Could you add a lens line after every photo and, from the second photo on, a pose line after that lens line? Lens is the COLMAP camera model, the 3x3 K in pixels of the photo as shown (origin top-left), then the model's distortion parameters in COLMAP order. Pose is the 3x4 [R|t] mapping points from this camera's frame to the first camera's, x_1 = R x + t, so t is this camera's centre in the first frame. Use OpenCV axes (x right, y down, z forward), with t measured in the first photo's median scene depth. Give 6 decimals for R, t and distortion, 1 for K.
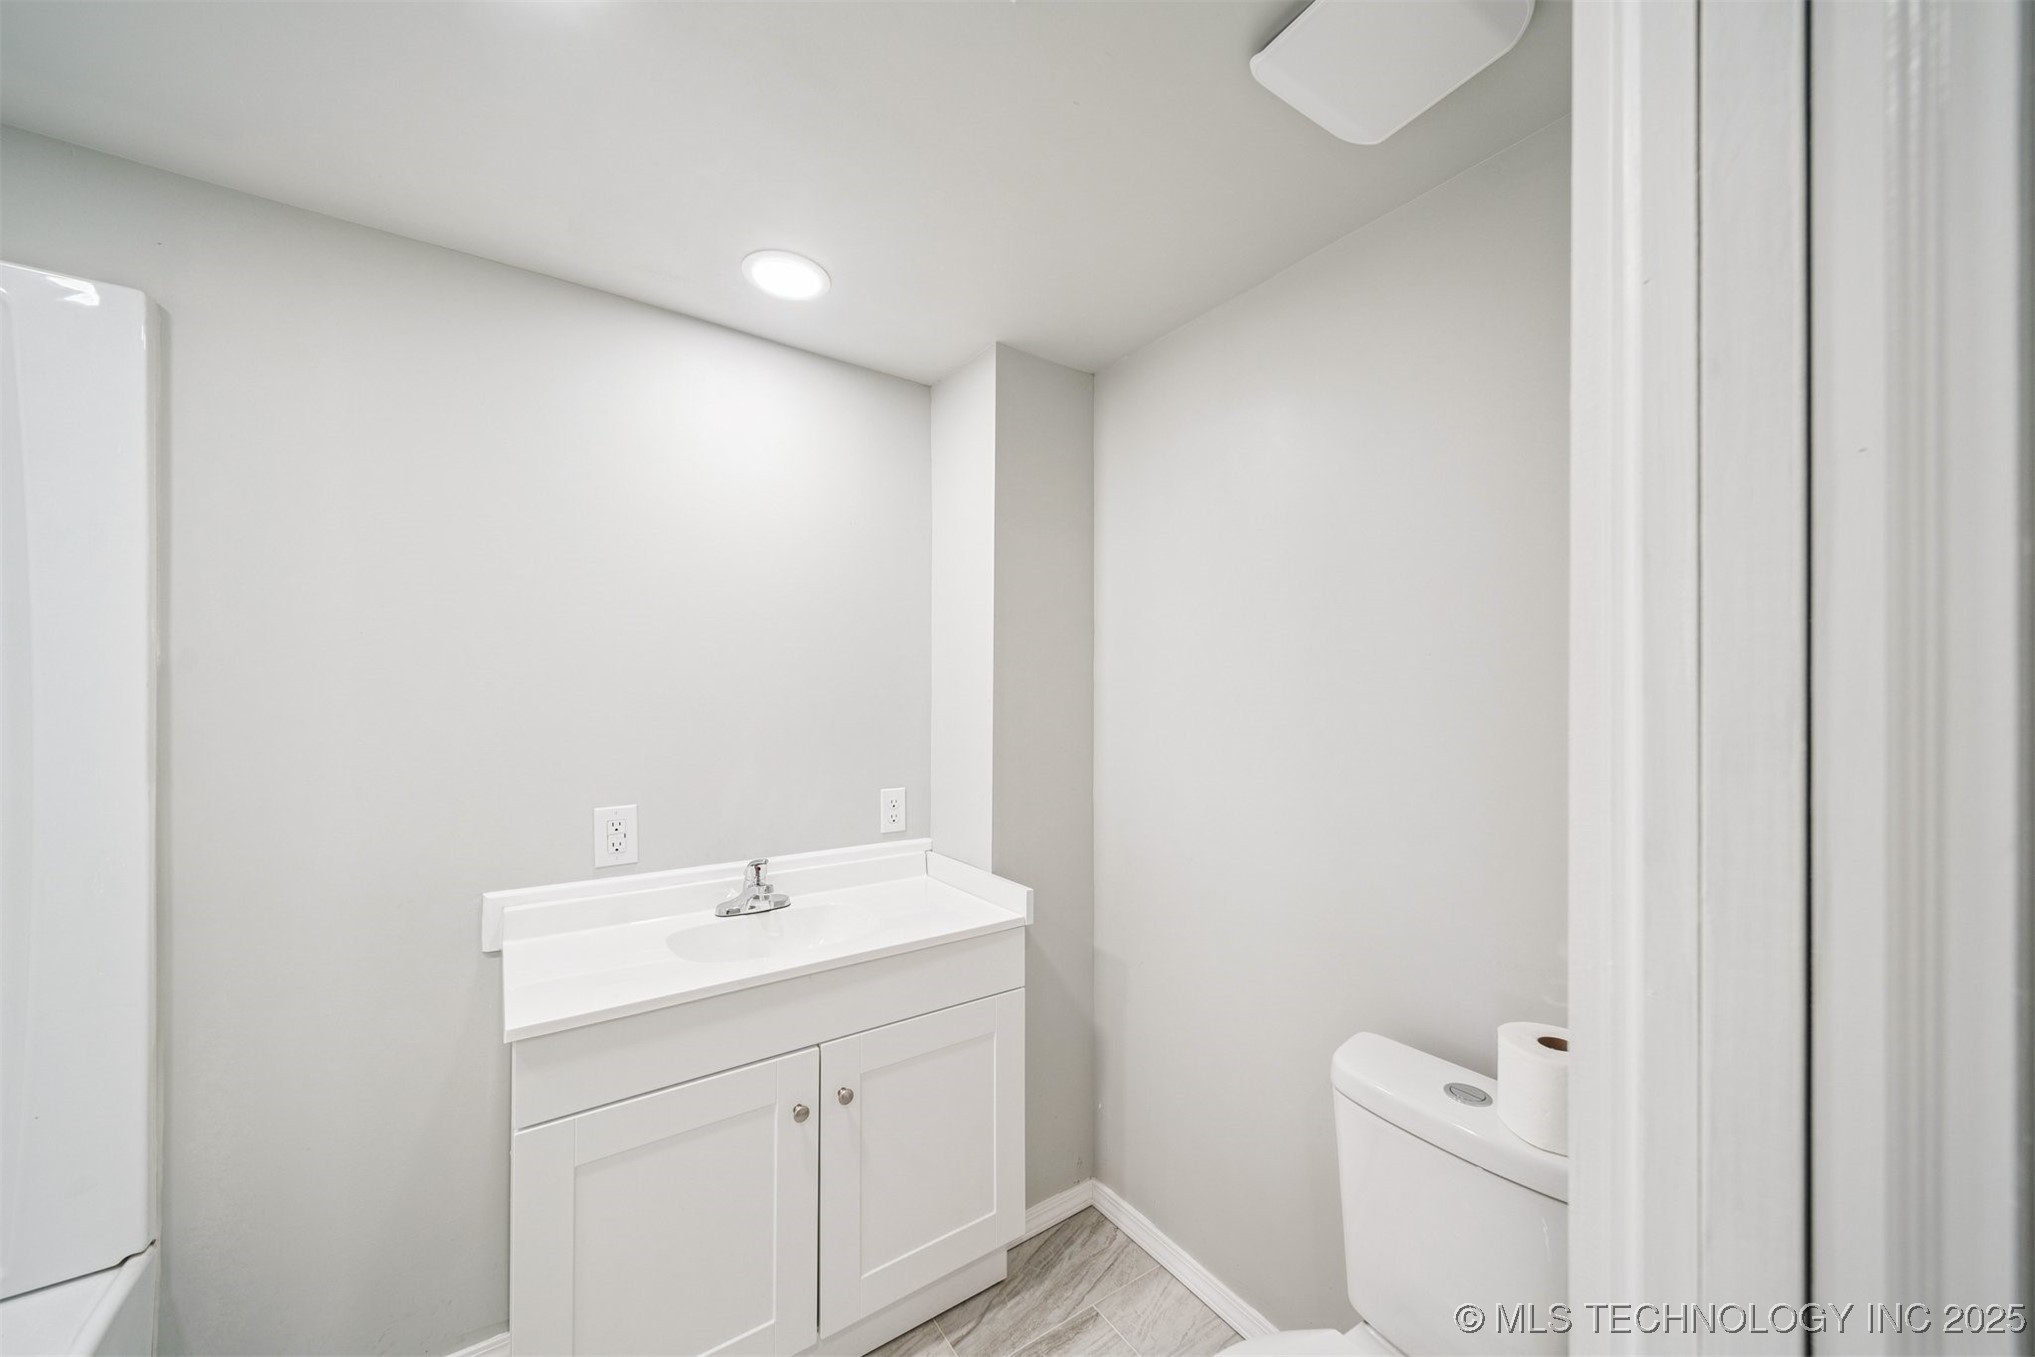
lens RADIAL K [[716.6, 0, 1018.7], [0, 716.6, 705.2], [0, 0, 1]] dist [-0.000629, -0.000047]
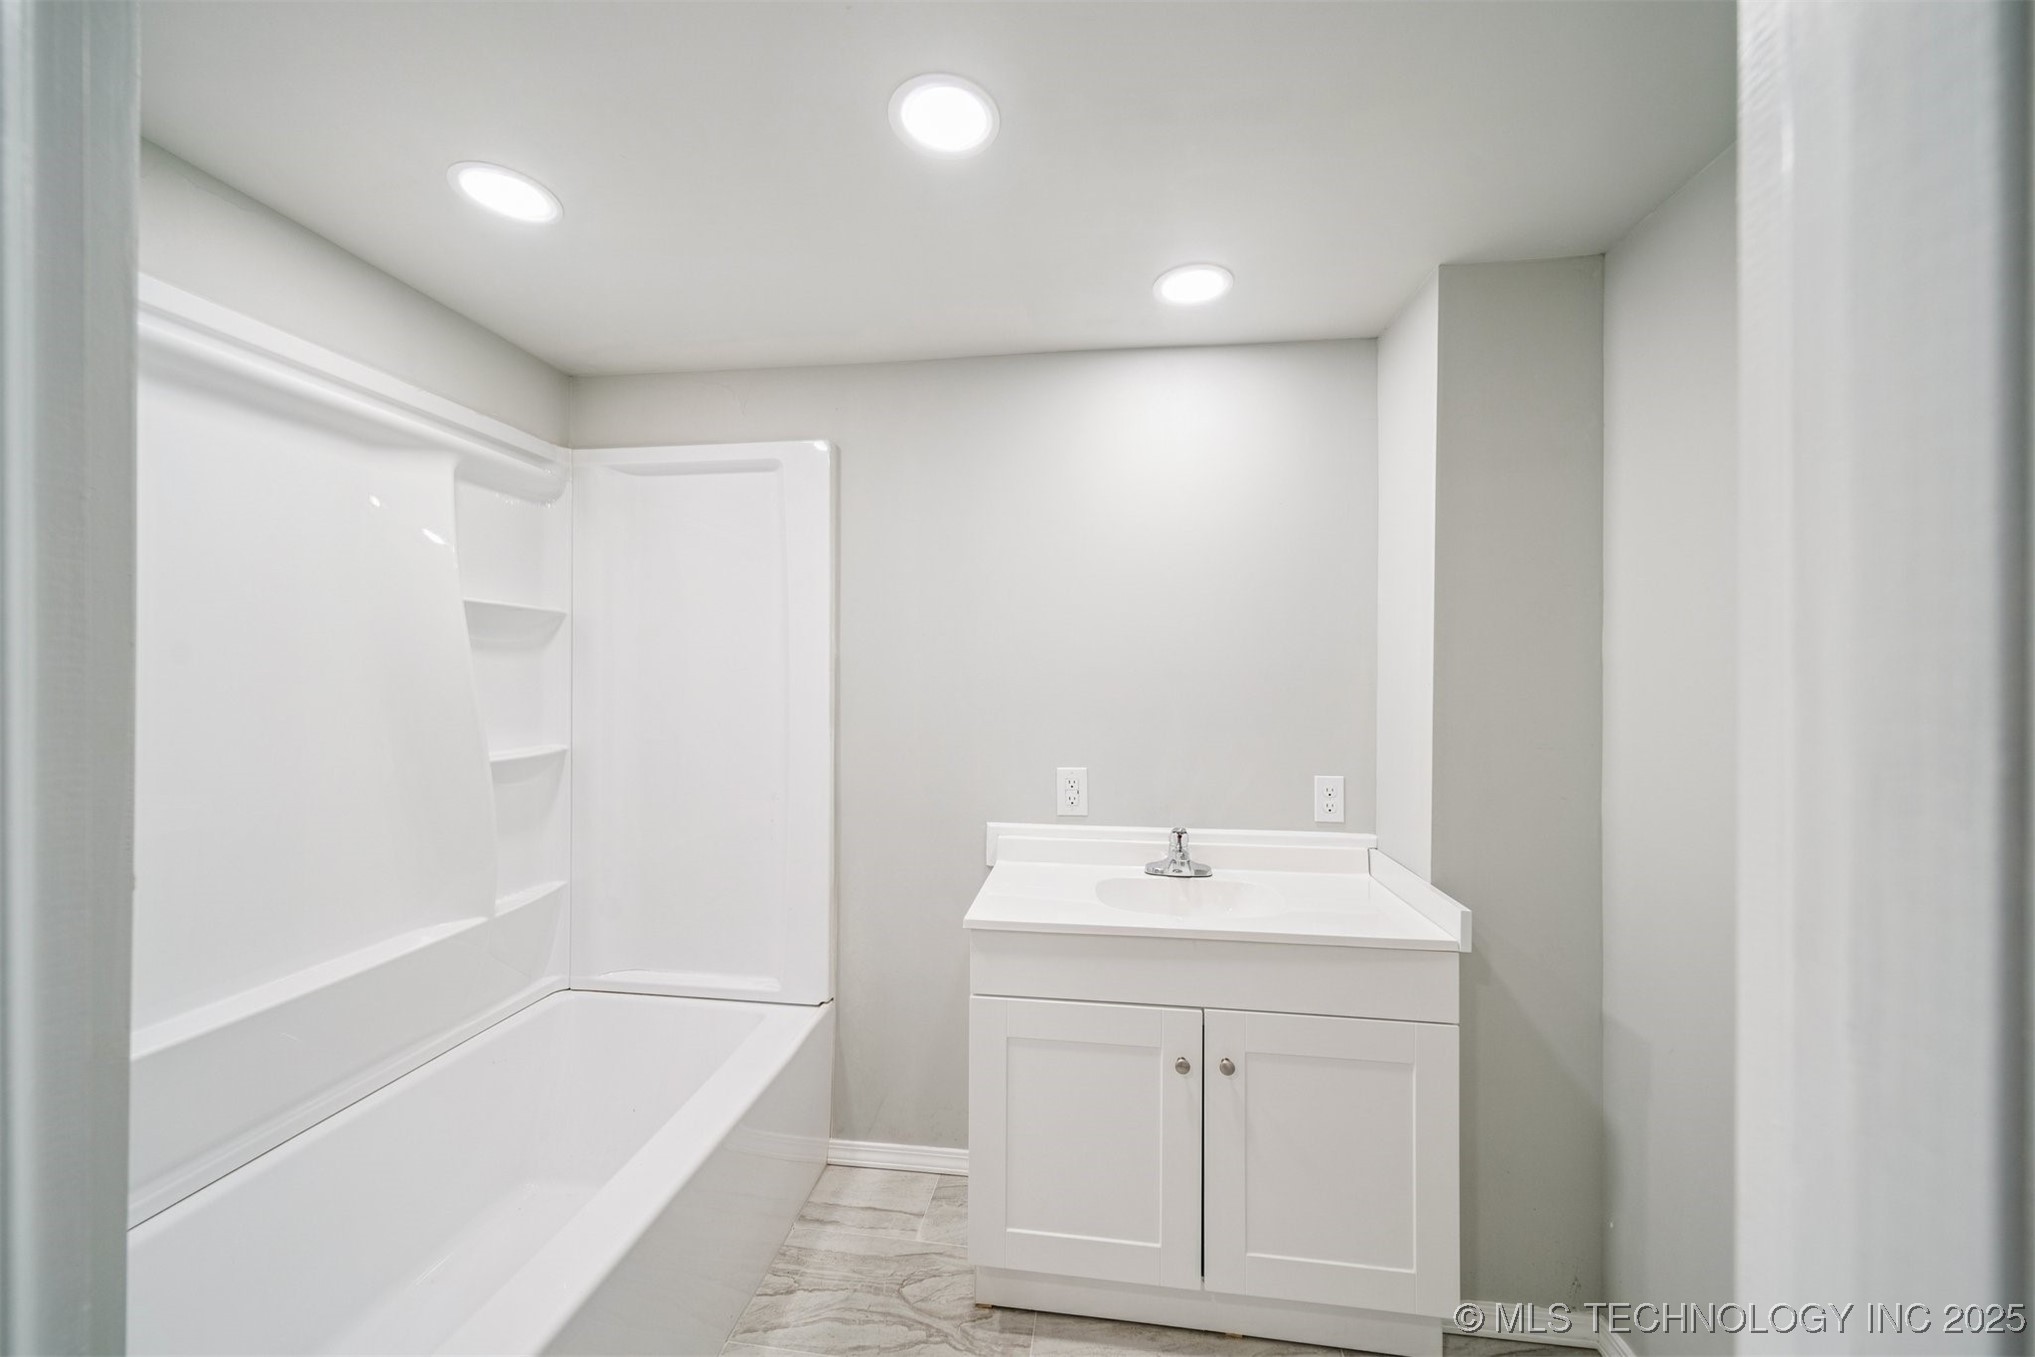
lens RADIAL K [[714.4, 0, 1017.0], [0, 714.4, 689.0], [0, 0, 1]] dist [0.001114, -0.002883]
pose [[0.738546, 0.011917, -0.674098, 0.185544], [-0.011272, 0.999922, 0.005328, 0.001255], [0.674109, 0.003664, 0.738623, 0.031850]]
